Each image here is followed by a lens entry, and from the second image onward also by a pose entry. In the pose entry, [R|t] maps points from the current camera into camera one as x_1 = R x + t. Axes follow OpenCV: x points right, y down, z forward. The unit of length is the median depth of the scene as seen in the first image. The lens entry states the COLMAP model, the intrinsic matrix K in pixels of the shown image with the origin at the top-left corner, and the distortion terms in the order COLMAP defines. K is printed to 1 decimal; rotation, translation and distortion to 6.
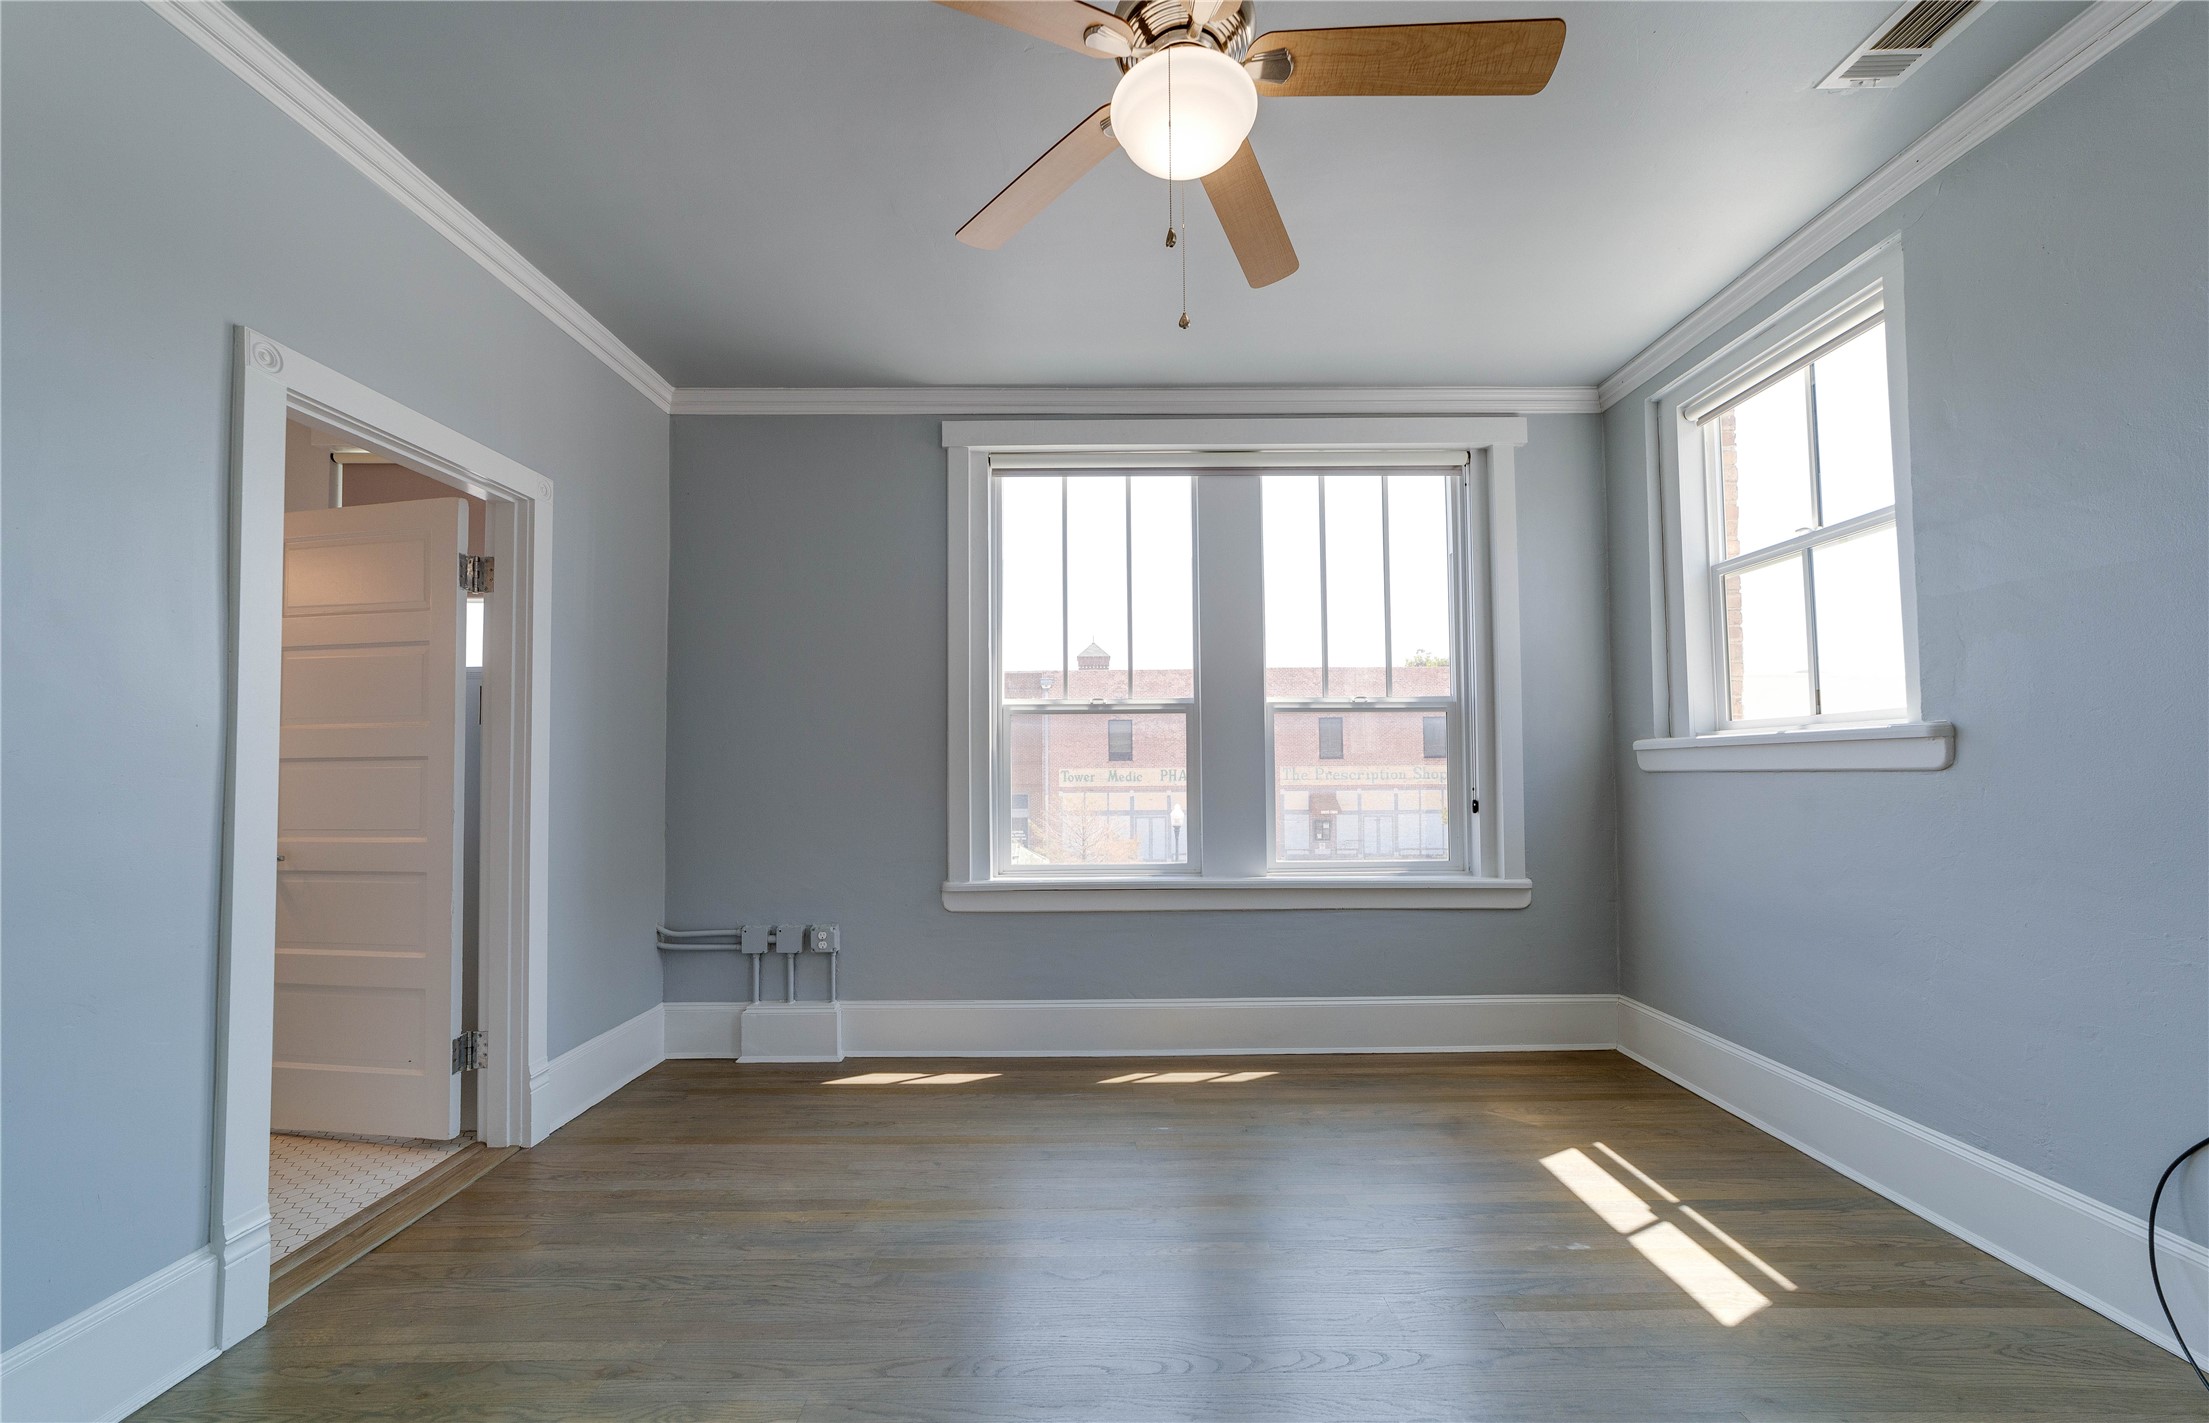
lens RADIAL K [[849.1, 0, 1106.6], [0, 849.1, 741.5], [0, 0, 1]] dist [-0.016676, 0.008315]
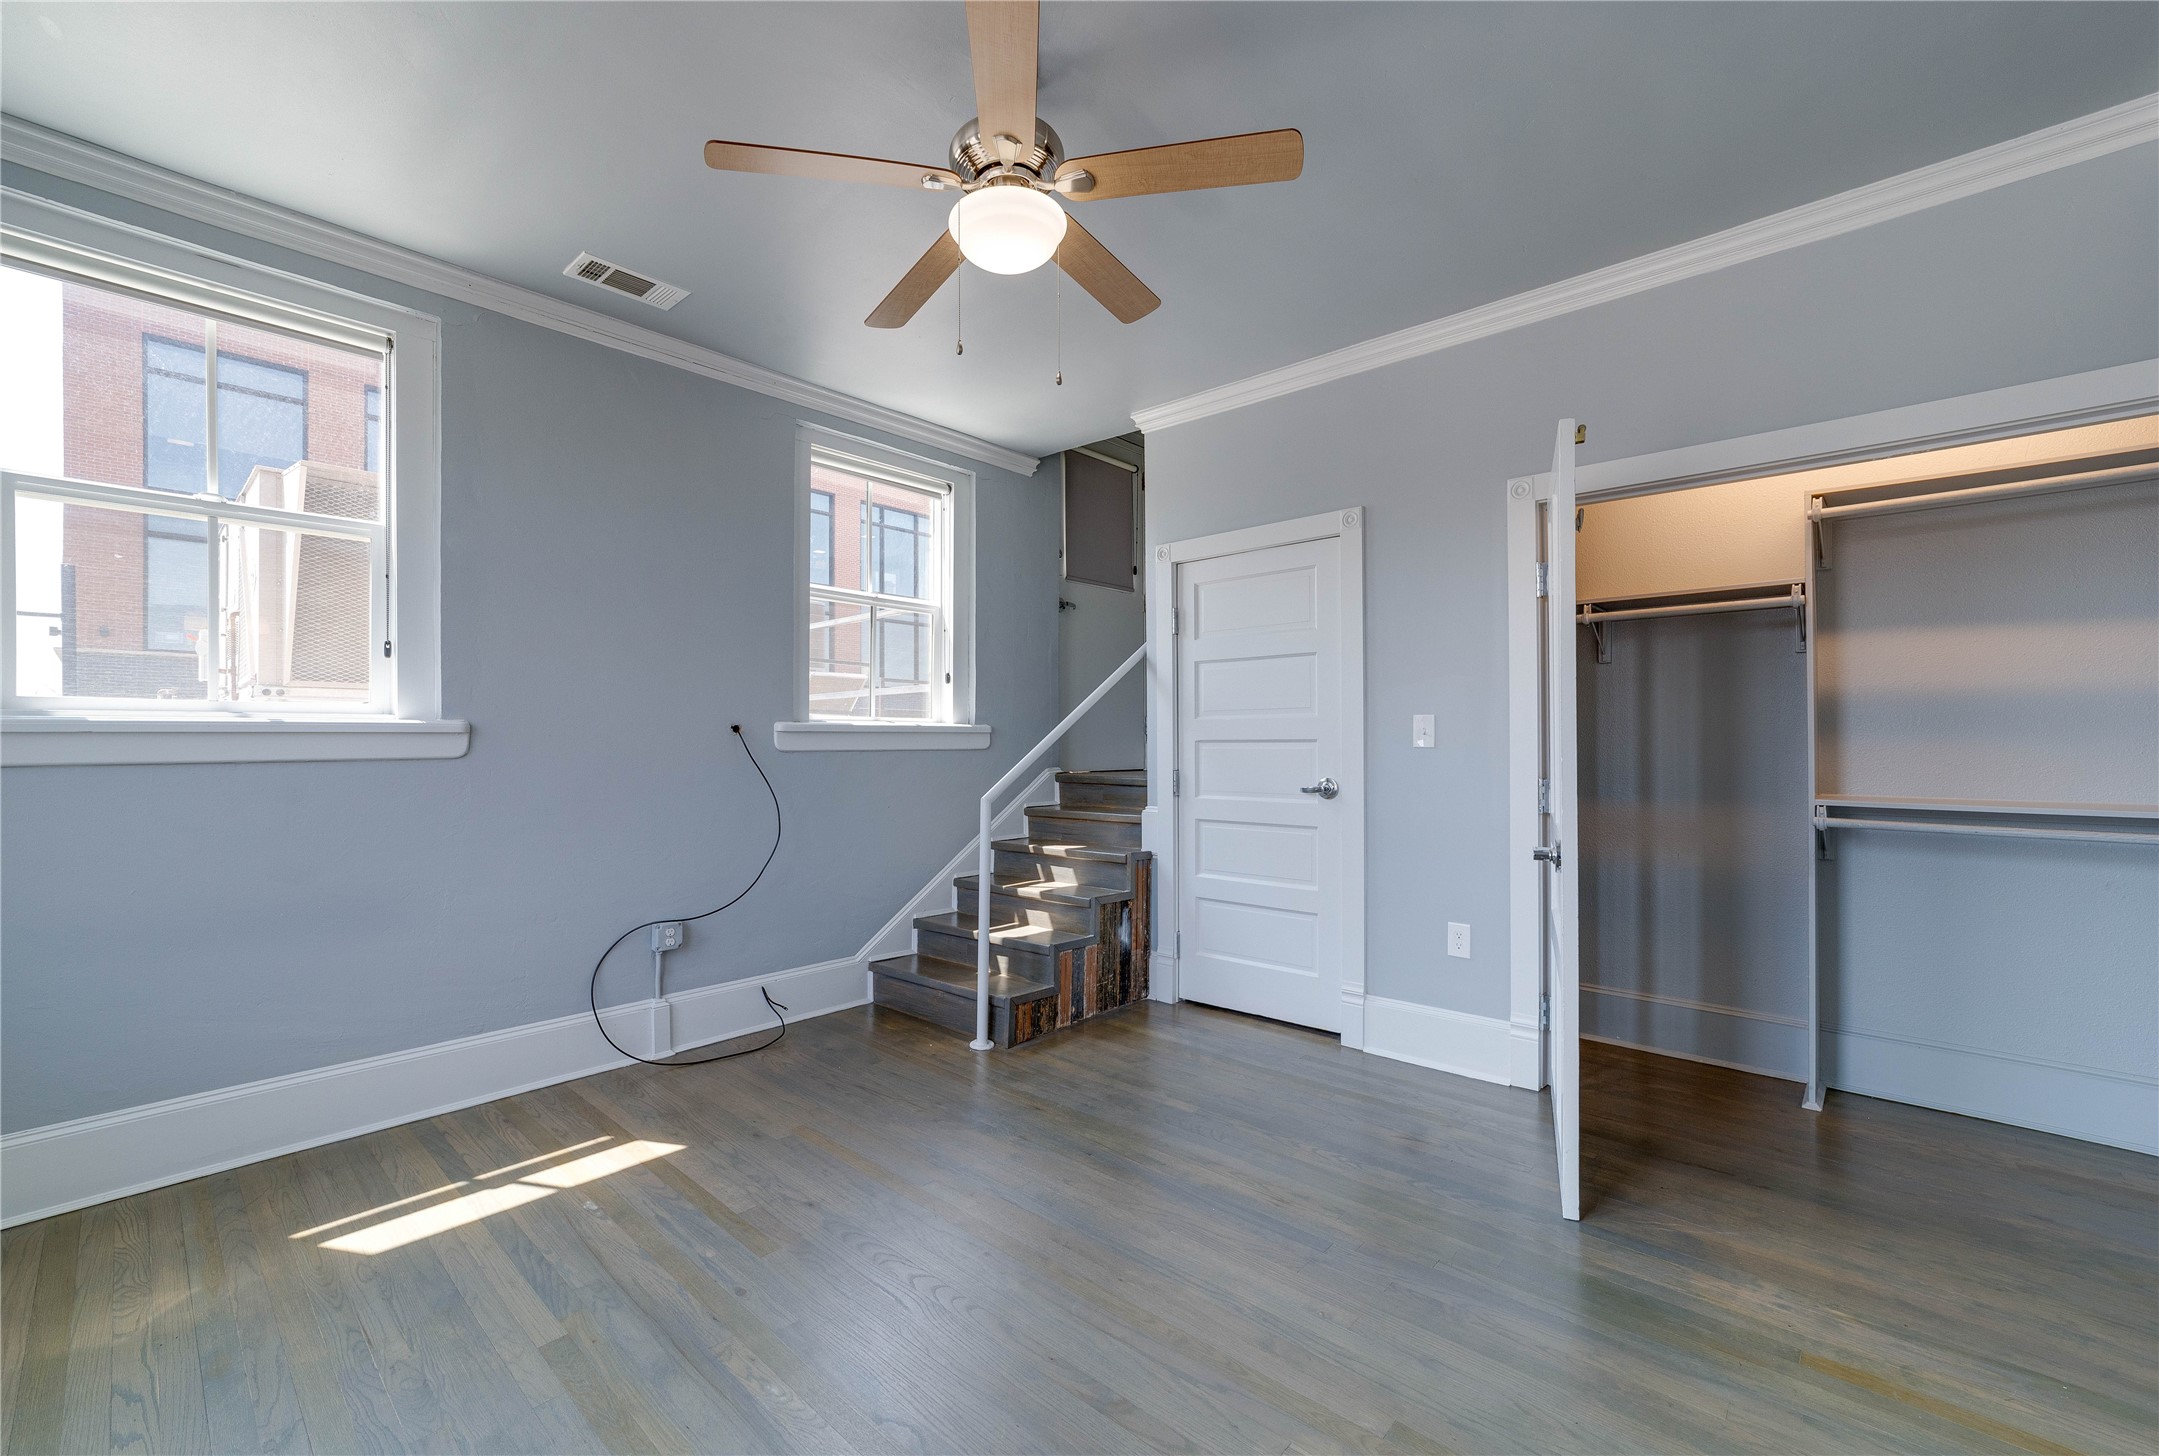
lens RADIAL K [[883.3, 0, 1055.4], [0, 883.3, 737.3], [0, 0, 1]] dist [-0.019521, 0.009650]
pose [[-0.727552, 0.012084, 0.685946, -0.379999], [-0.015219, 0.999315, -0.033747, 0.020702], [-0.685884, -0.034992, -0.726869, 0.848379]]
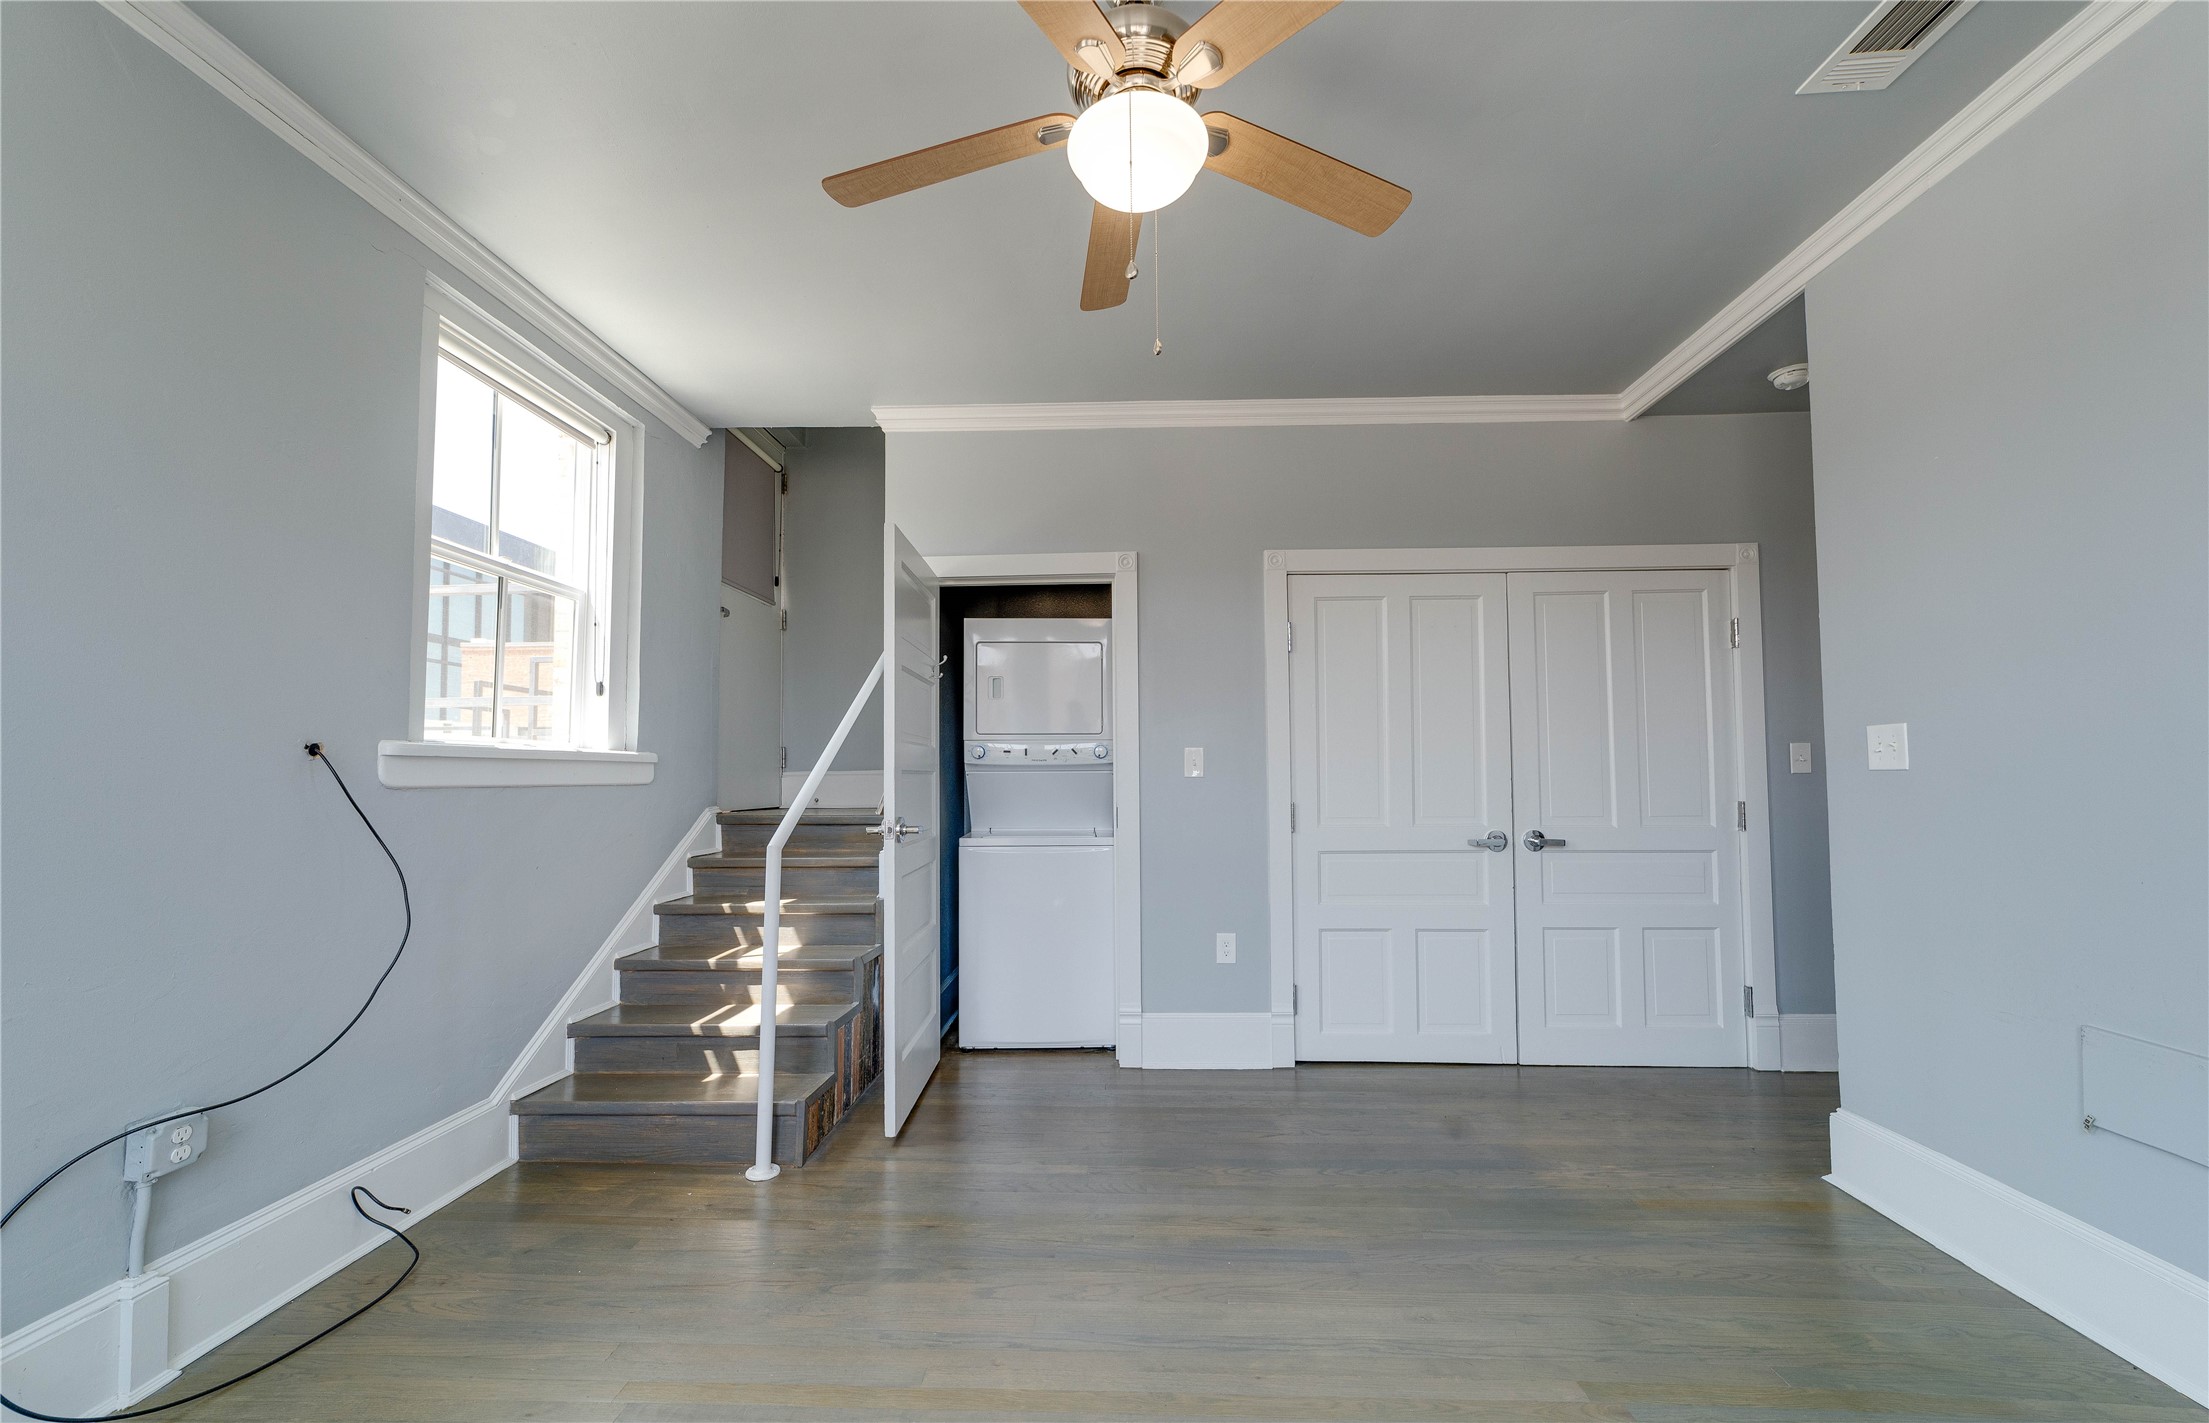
lens RADIAL K [[849.1, 0, 1106.6], [0, 849.1, 741.5], [0, 0, 1]] dist [-0.016676, 0.008315]
pose [[-0.998747, 0.015354, 0.047631, 0.042397], [0.011768, 0.997138, -0.074676, 0.025696], [-0.048641, -0.074022, -0.996070, 0.902921]]
